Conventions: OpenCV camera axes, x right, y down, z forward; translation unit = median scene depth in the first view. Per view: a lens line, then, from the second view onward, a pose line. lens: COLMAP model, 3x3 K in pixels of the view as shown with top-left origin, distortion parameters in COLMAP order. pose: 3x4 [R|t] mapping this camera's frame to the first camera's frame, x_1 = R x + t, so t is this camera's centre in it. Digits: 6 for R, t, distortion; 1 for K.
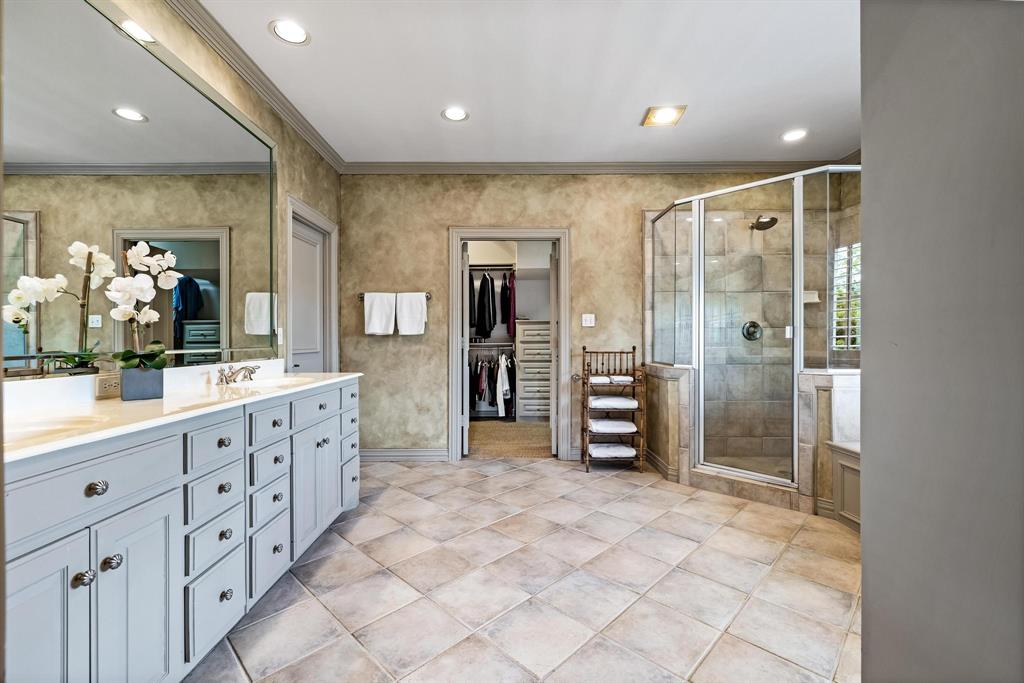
lens RADIAL K [[442.7, 0, 495.0], [0, 442.7, 336.5], [0, 0, 1]] dist [0.000559, 0.000222]
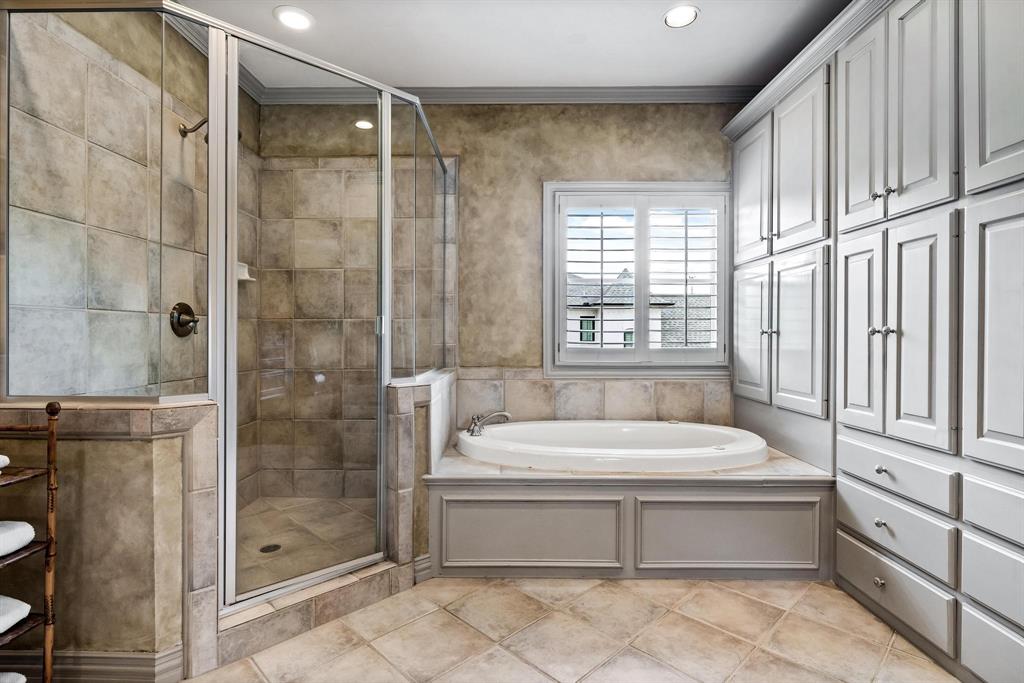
lens RADIAL K [[509.9, 0, 515.5], [0, 509.9, 335.9], [0, 0, 1]] dist [0.000361, 0.001039]
pose [[-0.013572, -0.002569, 0.999905, -0.076346], [-0.009560, 0.999951, 0.002439, 0.002047], [-0.999862, -0.009525, -0.013596, 0.726097]]
